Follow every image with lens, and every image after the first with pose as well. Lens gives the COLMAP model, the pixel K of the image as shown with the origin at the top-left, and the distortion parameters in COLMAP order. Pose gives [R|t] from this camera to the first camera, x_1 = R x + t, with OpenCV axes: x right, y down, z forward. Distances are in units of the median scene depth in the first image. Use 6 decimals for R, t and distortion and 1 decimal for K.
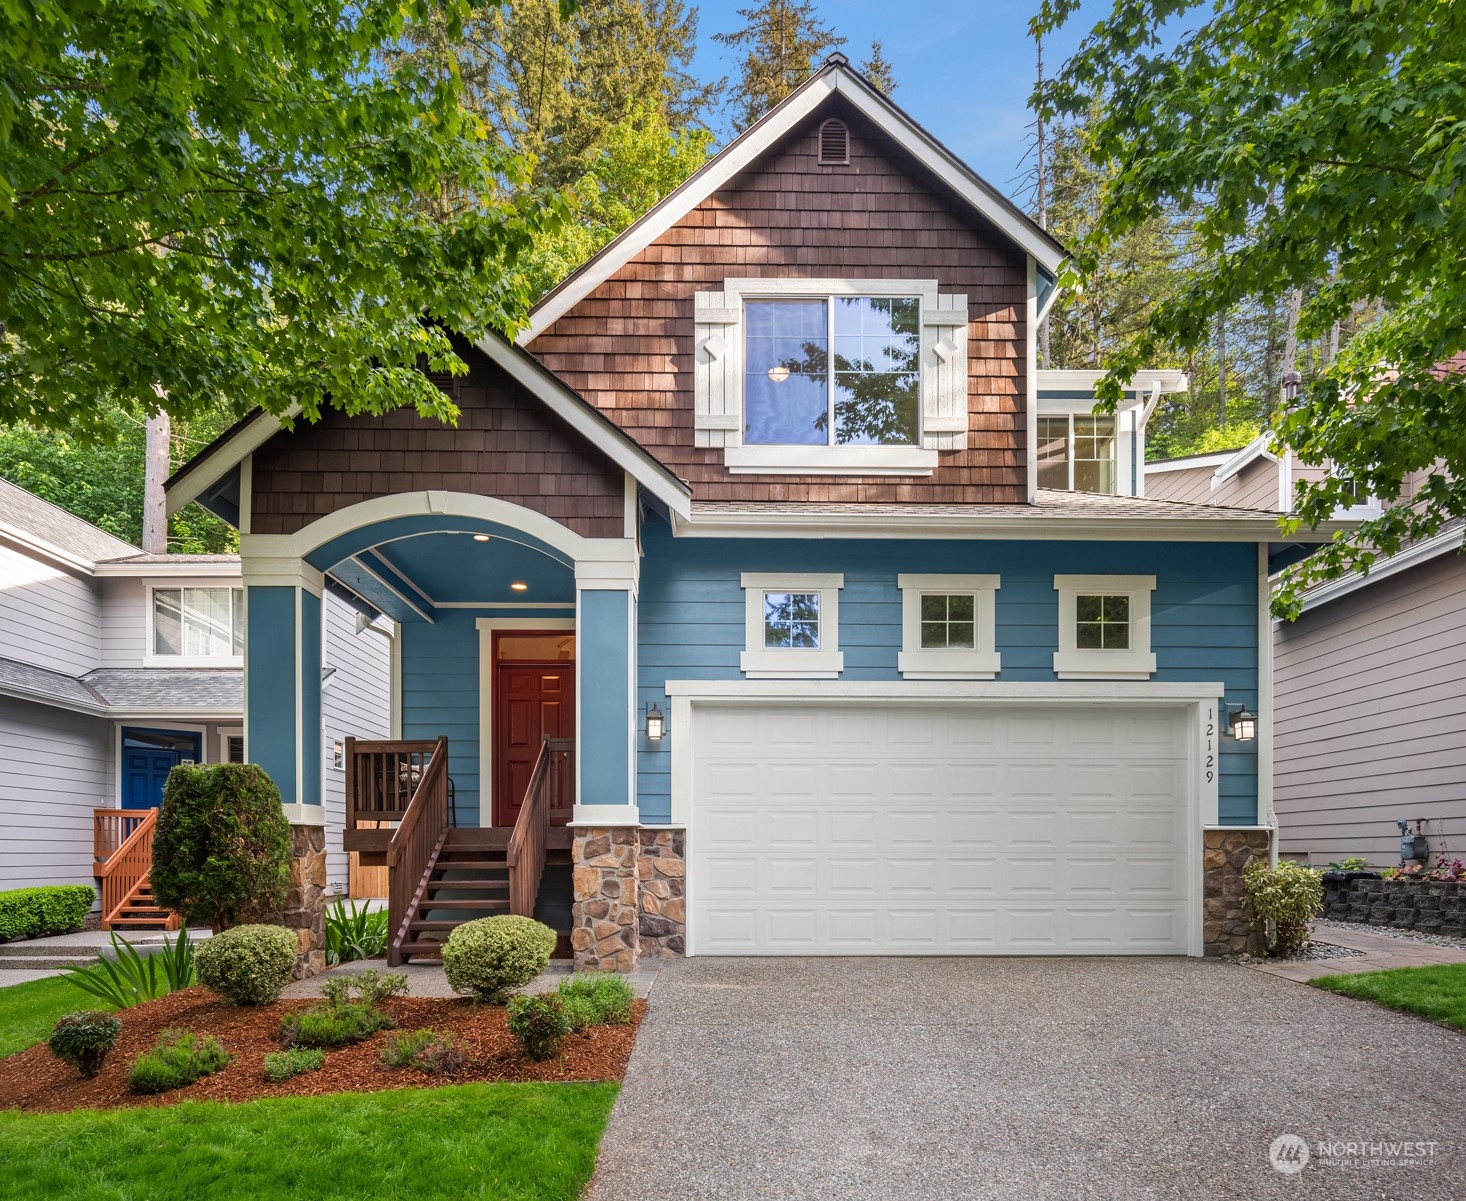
lens RADIAL K [[1029.7, 0, 733.0], [0, 1029.7, 600.5], [0, 0, 1]] dist [-0.004950, -0.002582]
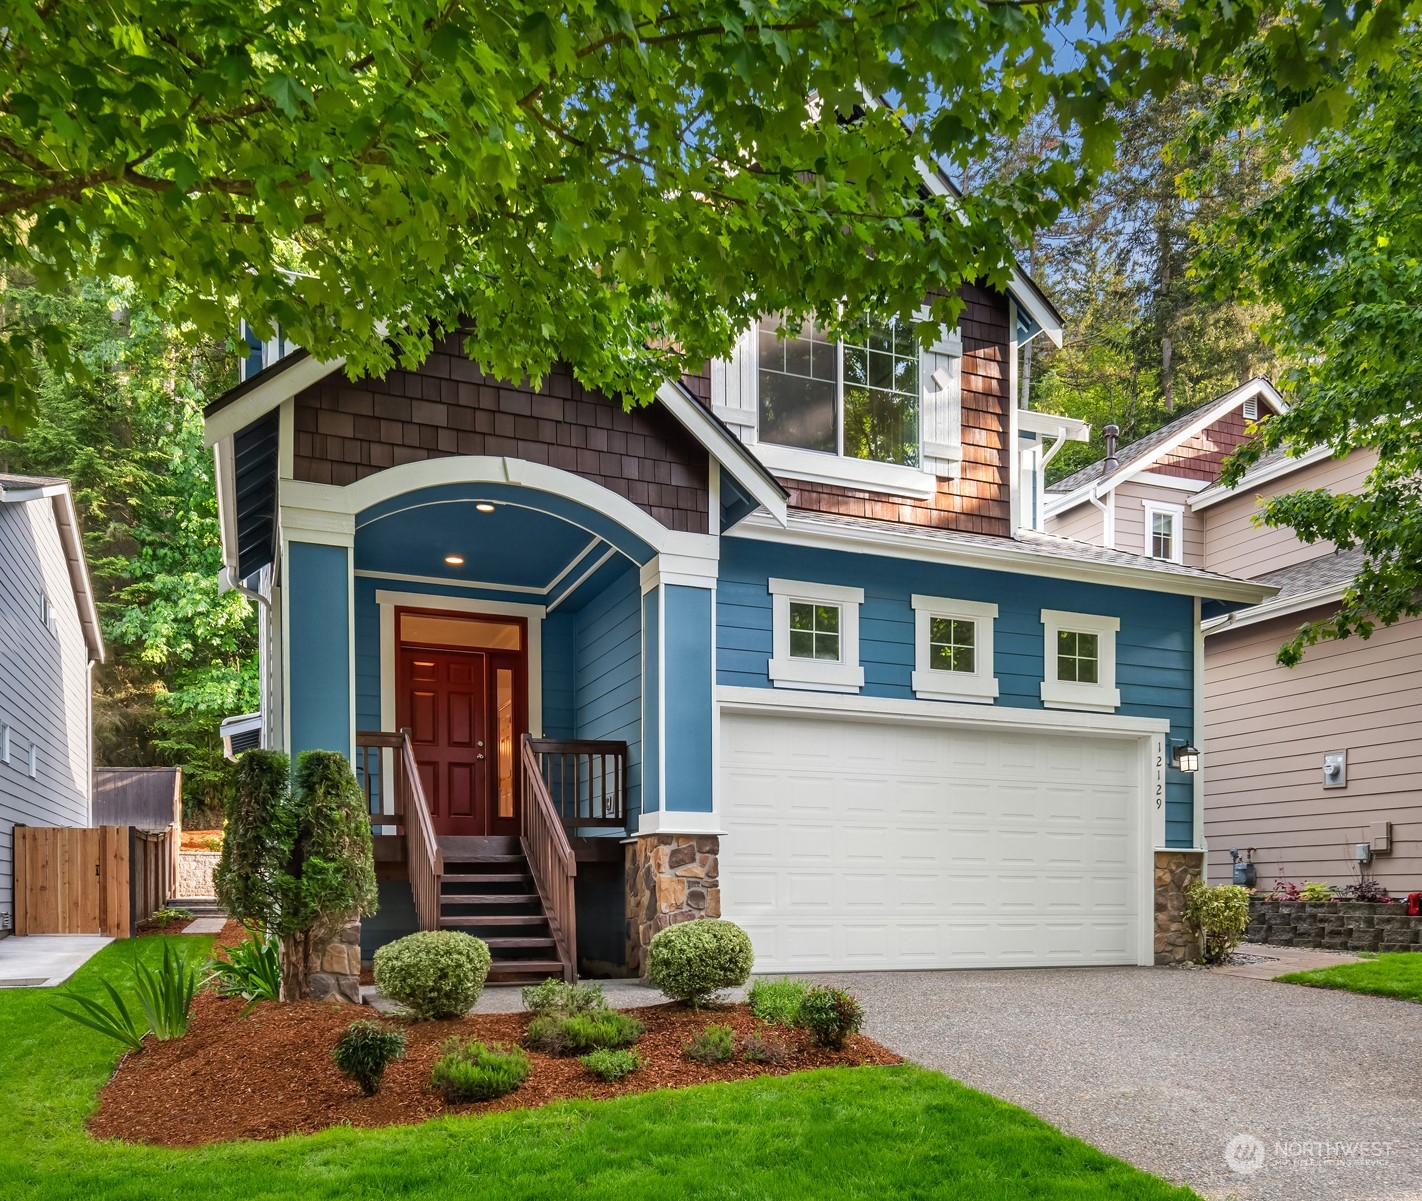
lens RADIAL K [[1267.9, 0, 711.1], [0, 1267.9, 544.2], [0, 0, 1]] dist [-0.009262, 0.000295]
pose [[0.923043, 0.108113, 0.369191, -0.518697], [-0.096437, 0.994083, -0.049995, 0.007193], [-0.372412, 0.010544, 0.928008, -0.095259]]
